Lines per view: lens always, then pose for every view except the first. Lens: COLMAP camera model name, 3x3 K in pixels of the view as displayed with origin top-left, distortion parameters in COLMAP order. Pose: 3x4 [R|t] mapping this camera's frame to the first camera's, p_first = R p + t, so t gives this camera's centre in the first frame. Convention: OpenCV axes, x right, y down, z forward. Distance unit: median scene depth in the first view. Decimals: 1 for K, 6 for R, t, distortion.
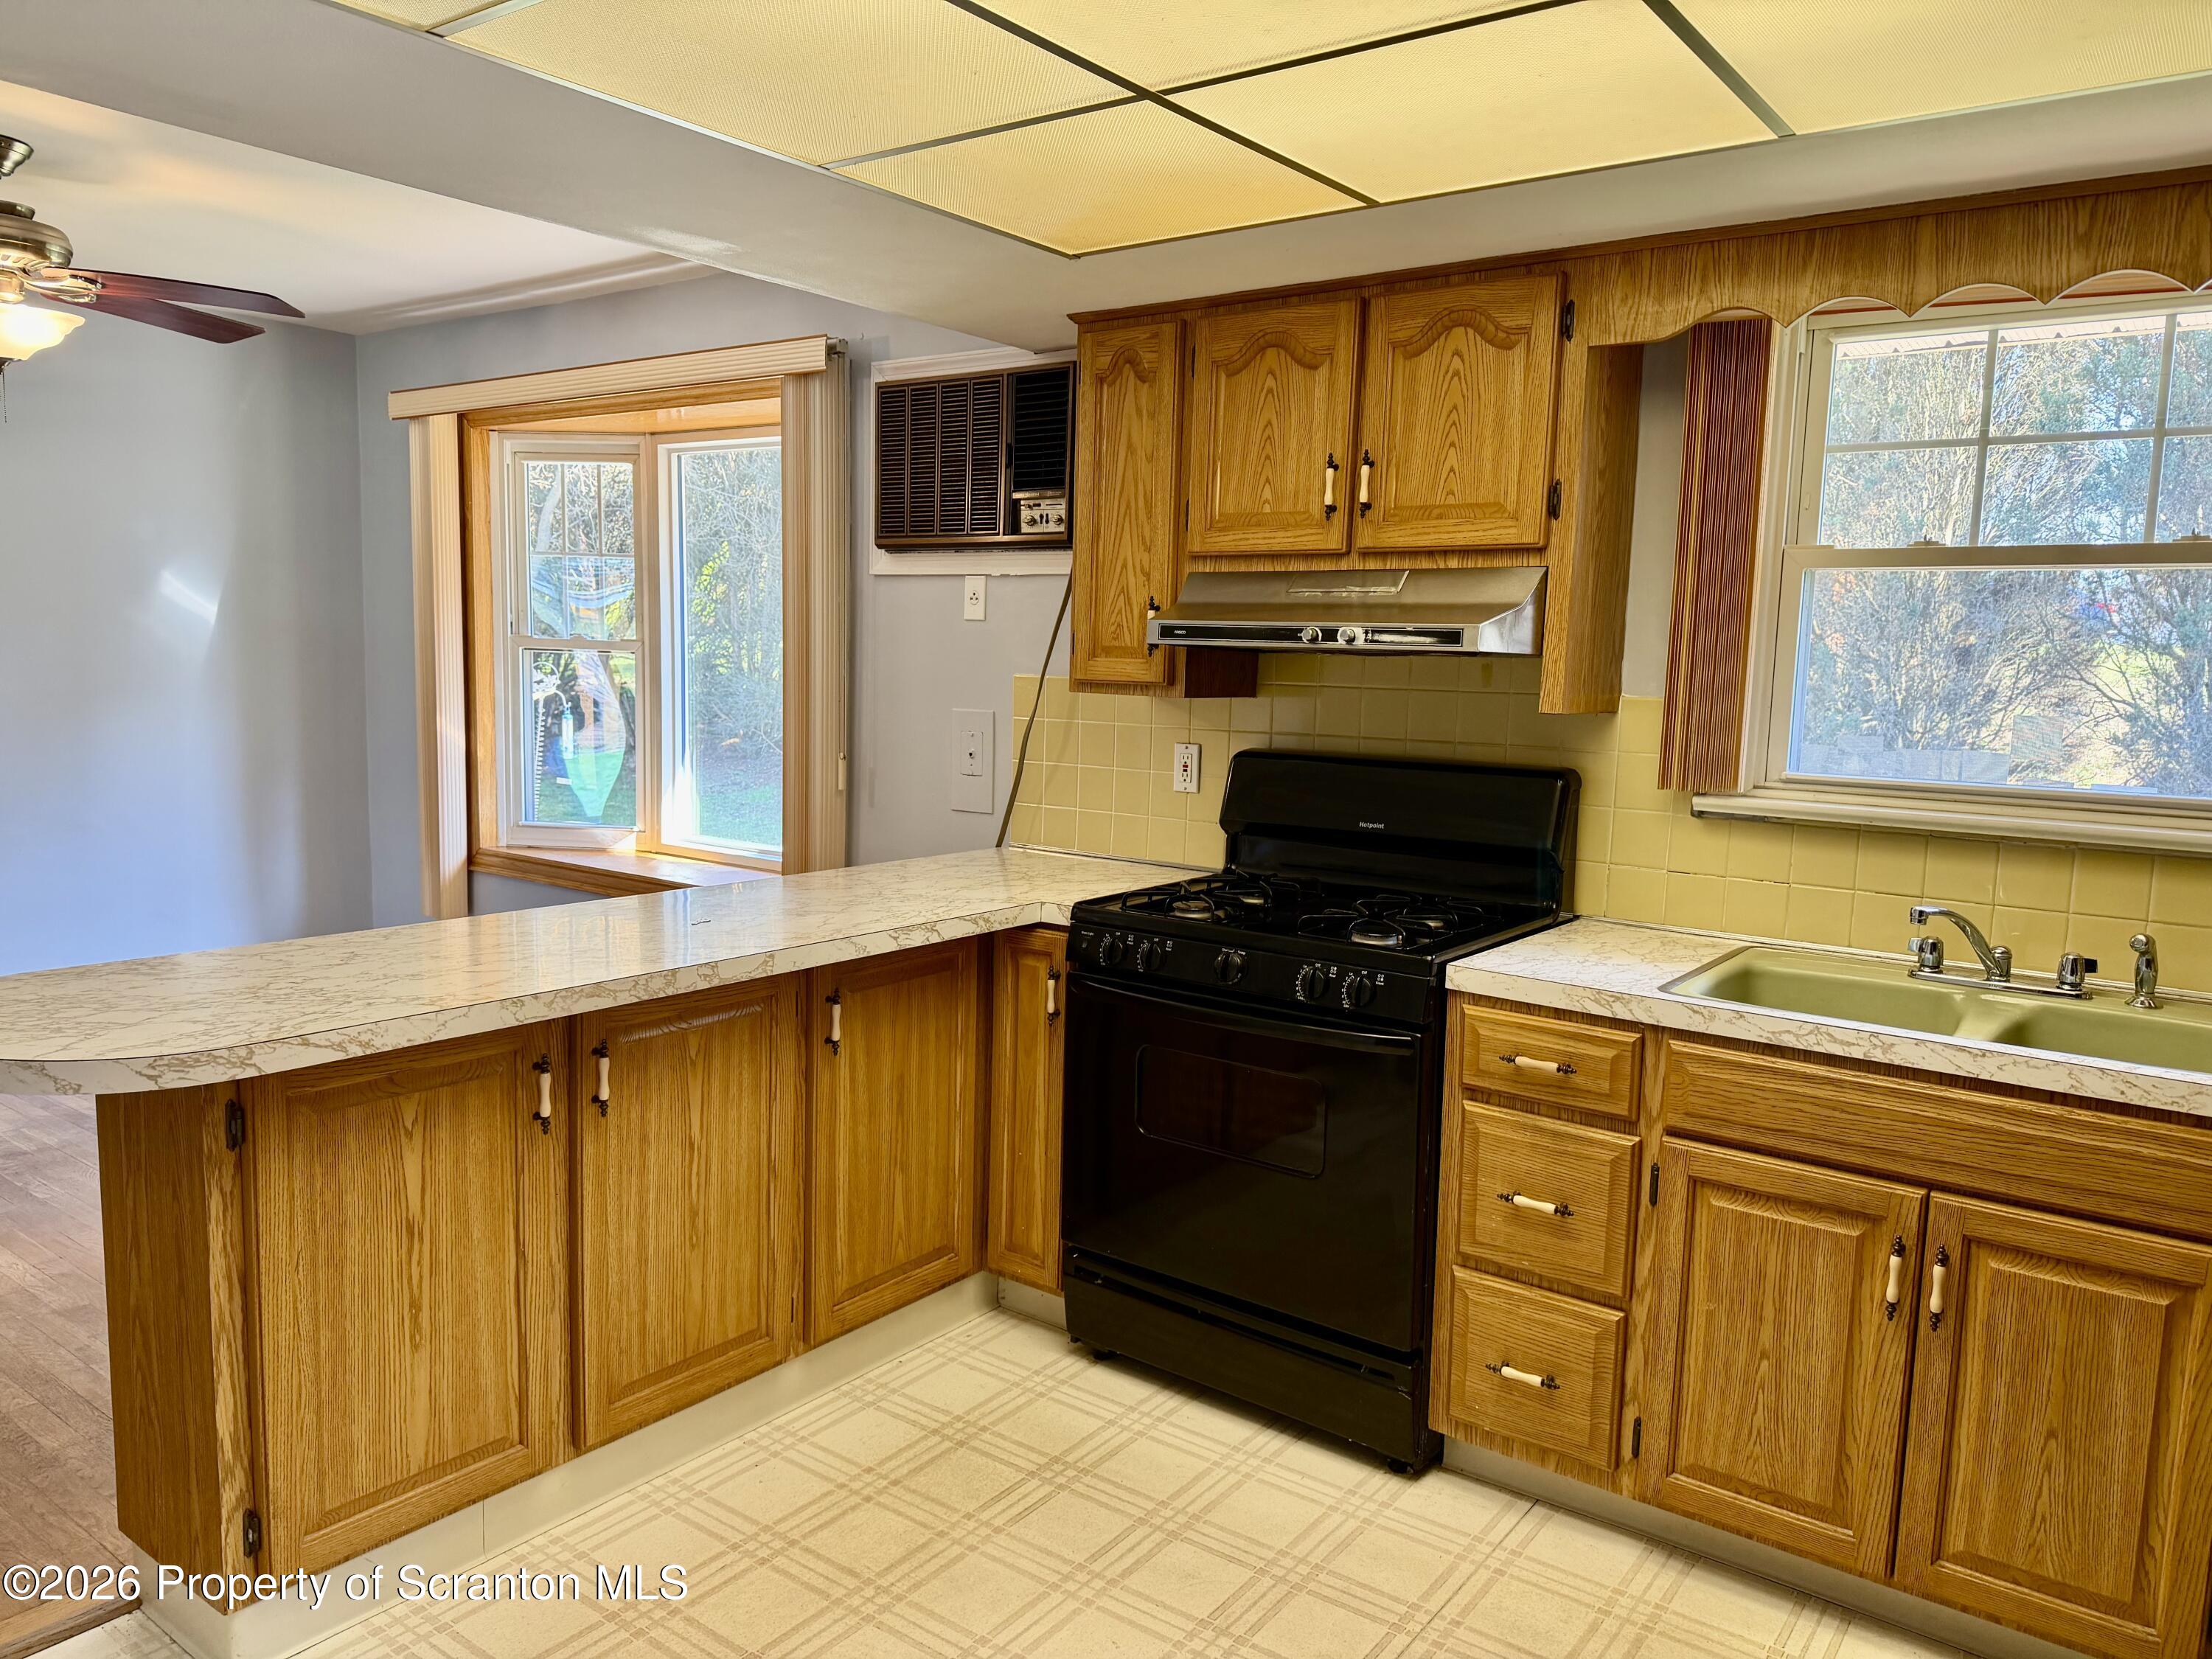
lens RADIAL K [[1542.4, 0, 1107.0], [0, 1542.4, 841.1], [0, 0, 1]] dist [0.053503, -0.057627]
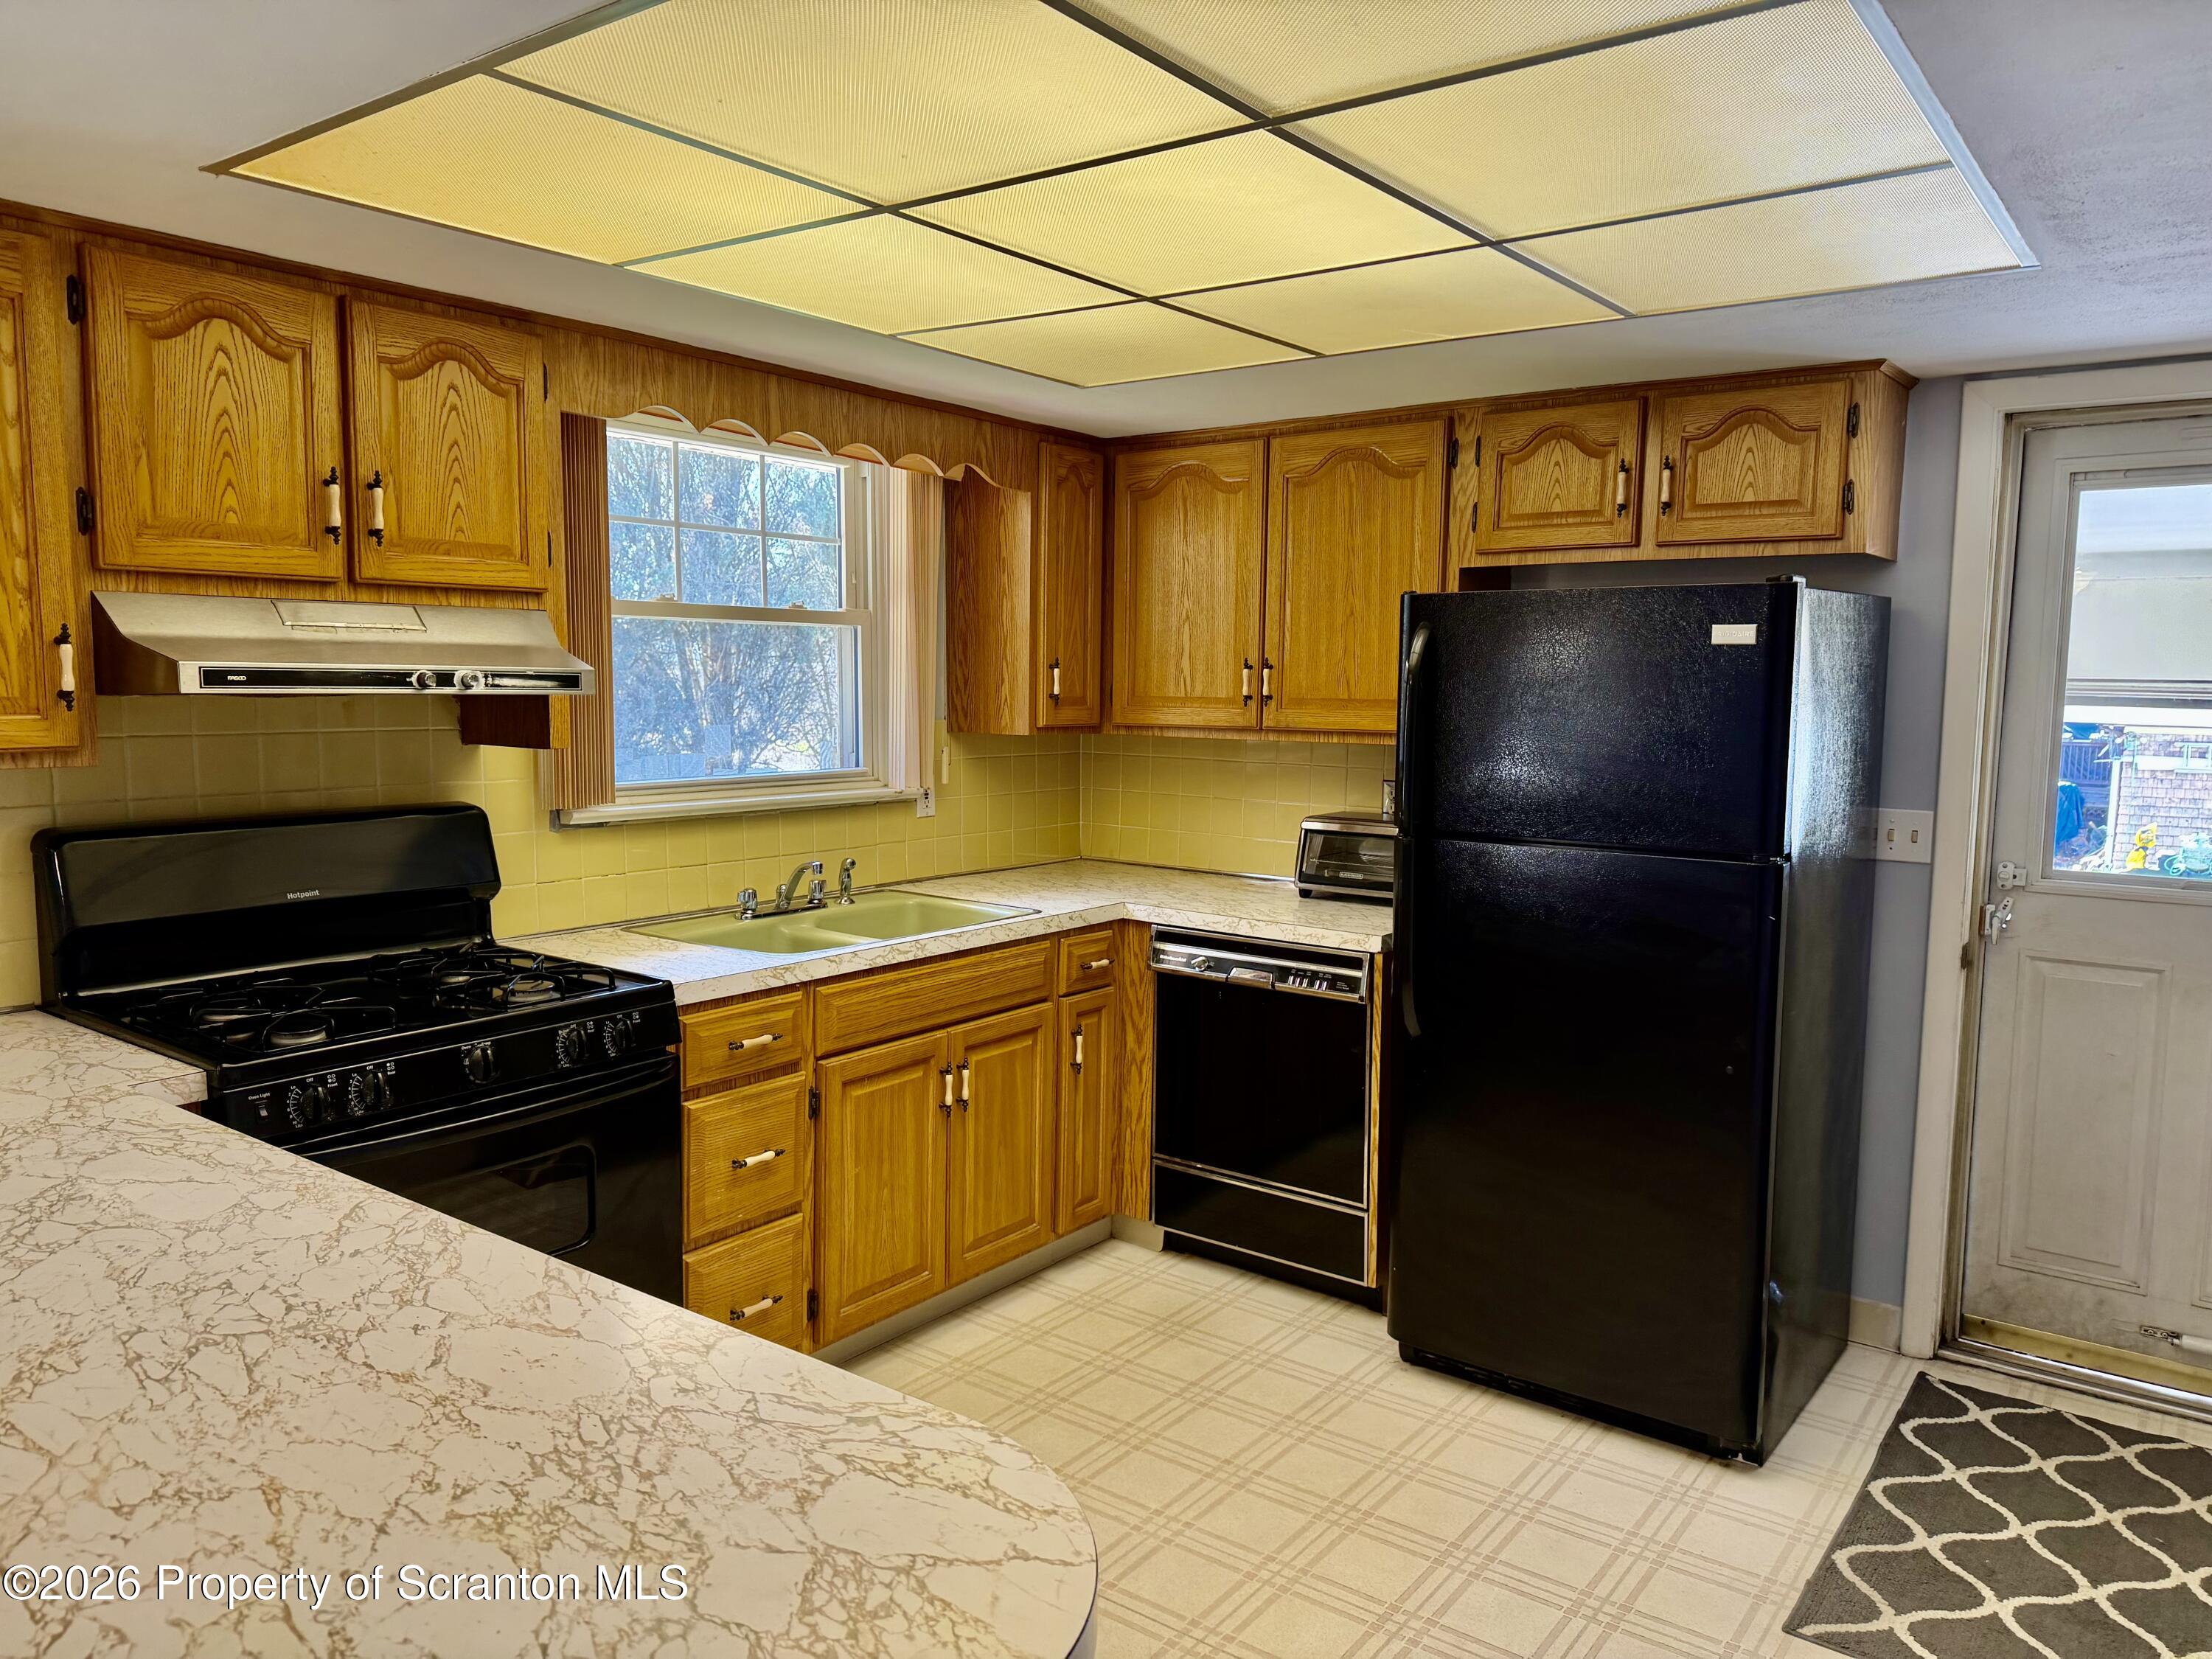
lens RADIAL K [[1542.4, 0, 1103.0], [0, 1542.4, 825.8], [0, 0, 1]] dist [0.053503, -0.057627]
pose [[0.020733, -0.123987, 0.992067, -0.750575], [0.111615, 0.986365, 0.120942, -0.113562], [-0.993535, 0.108222, 0.034289, 0.580774]]
